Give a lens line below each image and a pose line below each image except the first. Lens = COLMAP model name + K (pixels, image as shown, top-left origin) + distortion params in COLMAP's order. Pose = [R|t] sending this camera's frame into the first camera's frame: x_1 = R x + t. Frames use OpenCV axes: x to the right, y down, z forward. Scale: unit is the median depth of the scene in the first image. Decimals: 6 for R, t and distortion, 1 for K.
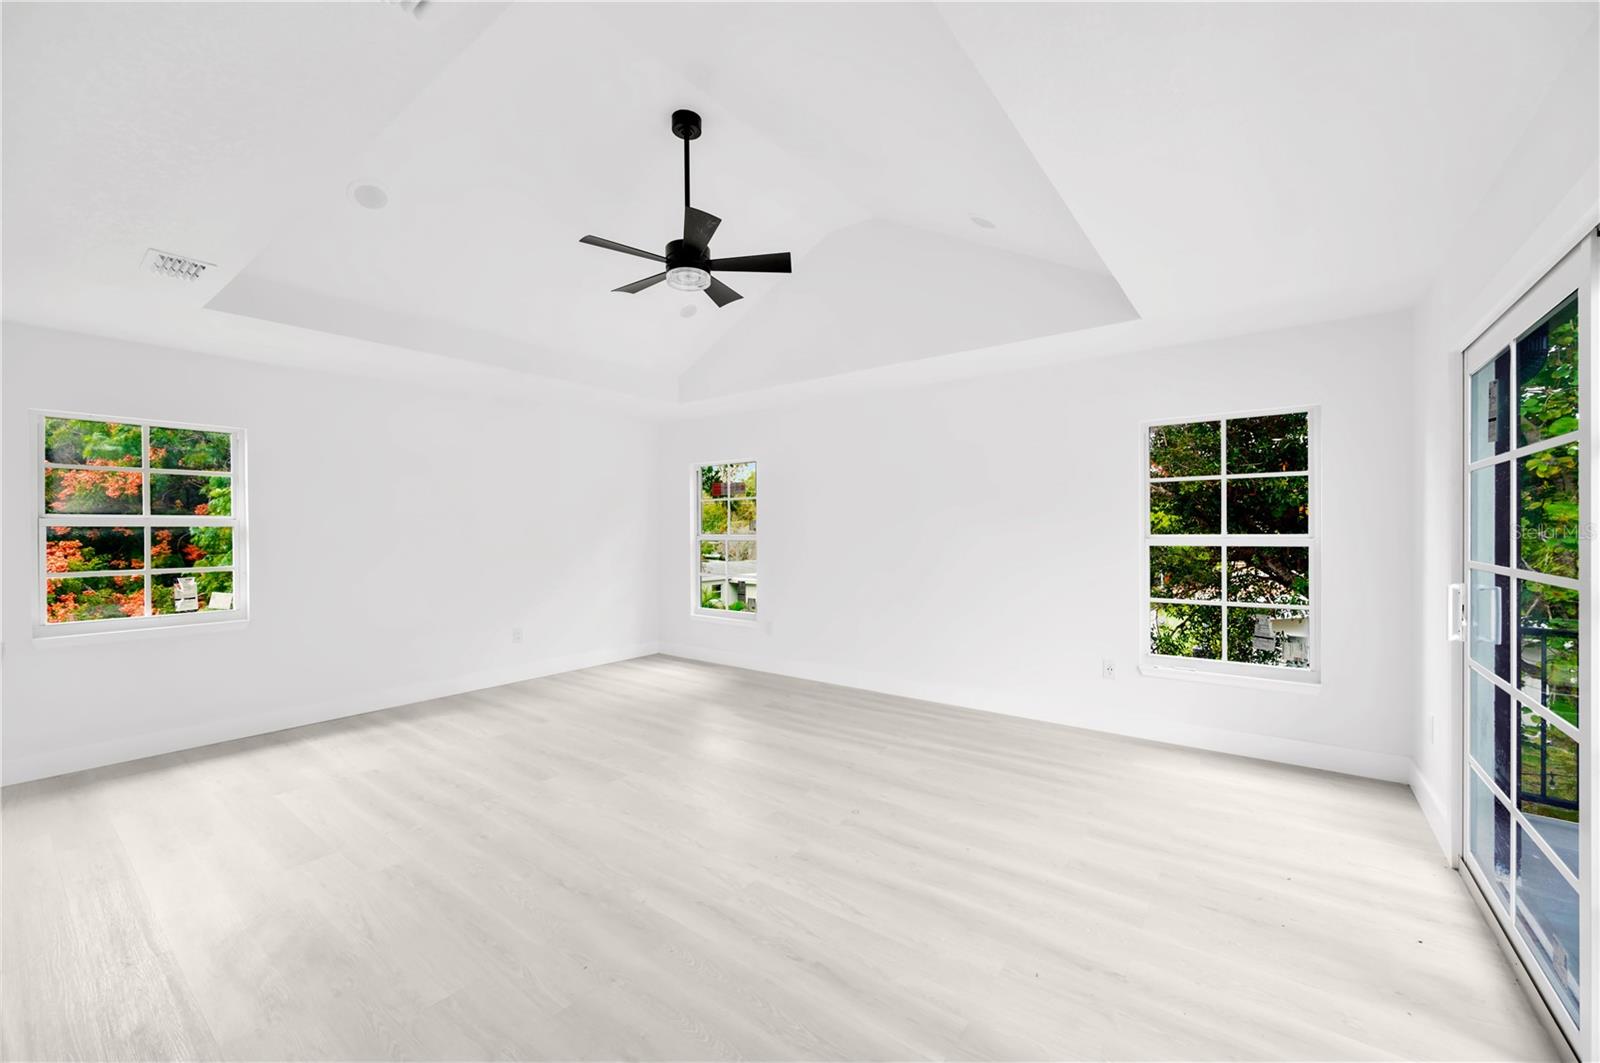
lens RADIAL K [[631.3, 0, 795.5], [0, 631.3, 530.2], [0, 0, 1]] dist [-0.000733, -0.000692]
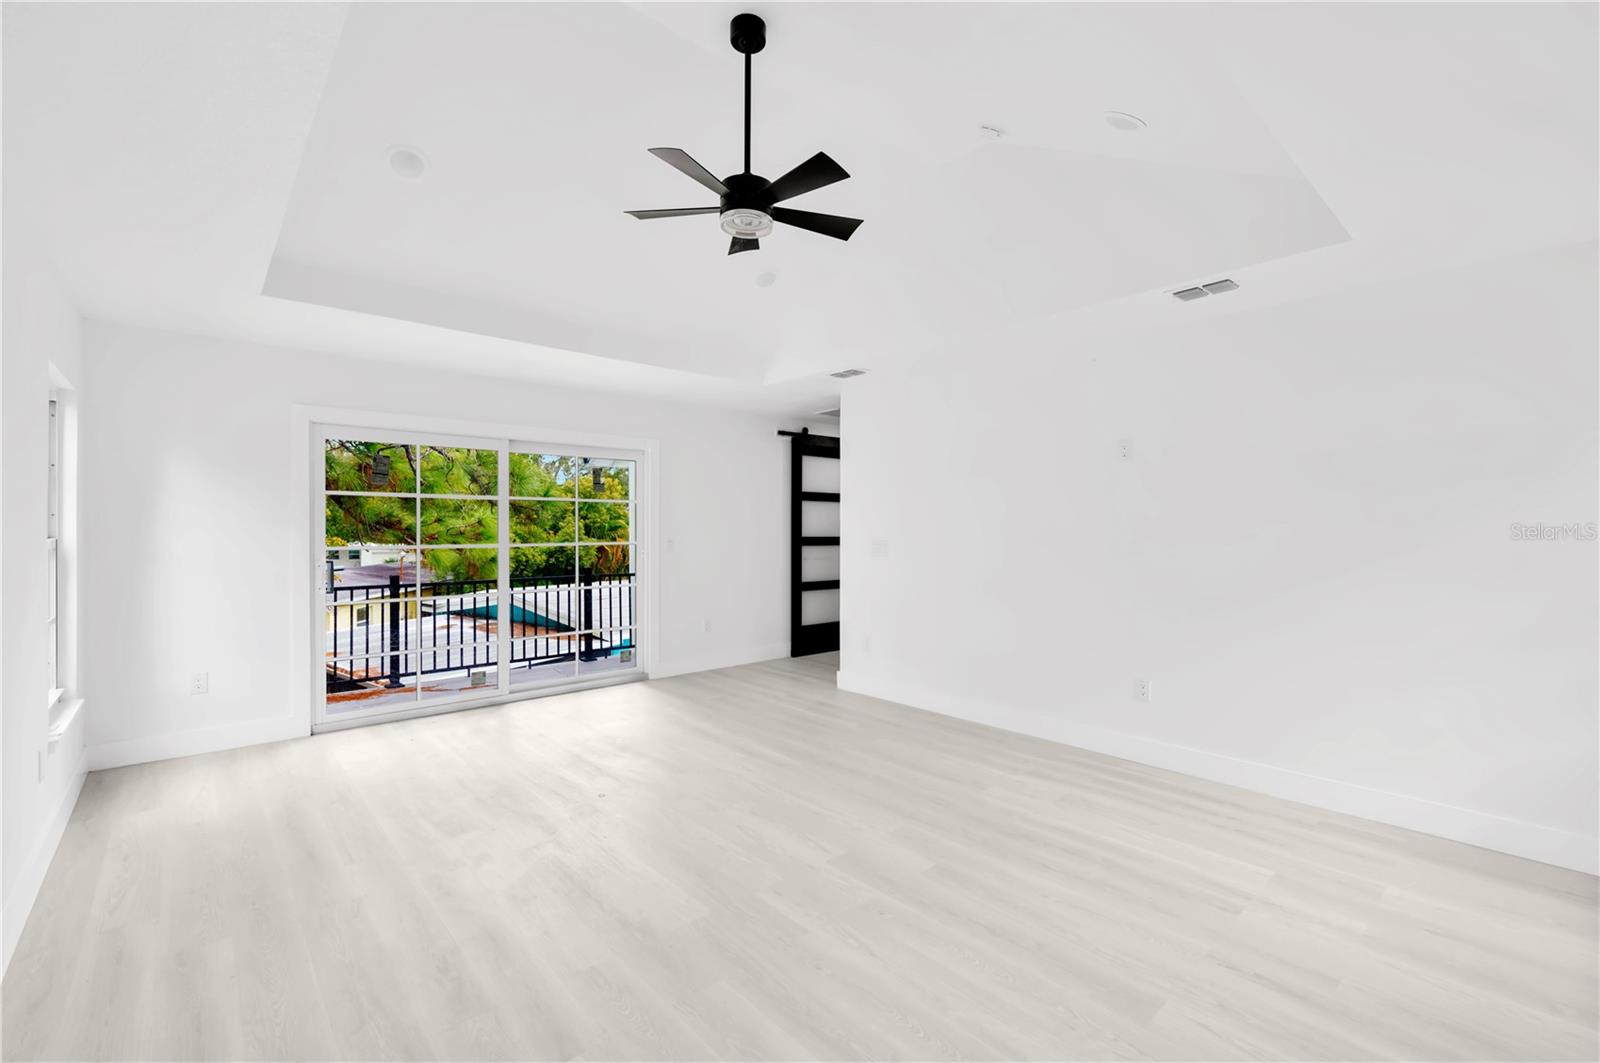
lens RADIAL K [[682.0, 0, 785.9], [0, 682.0, 529.0], [0, 0, 1]] dist [-0.000765, -0.000624]
pose [[-0.977959, 0.003608, 0.208767, -0.366910], [0.003989, 0.999991, 0.001404, 0.000745], [-0.208760, 0.002206, -0.977964, 1.686997]]
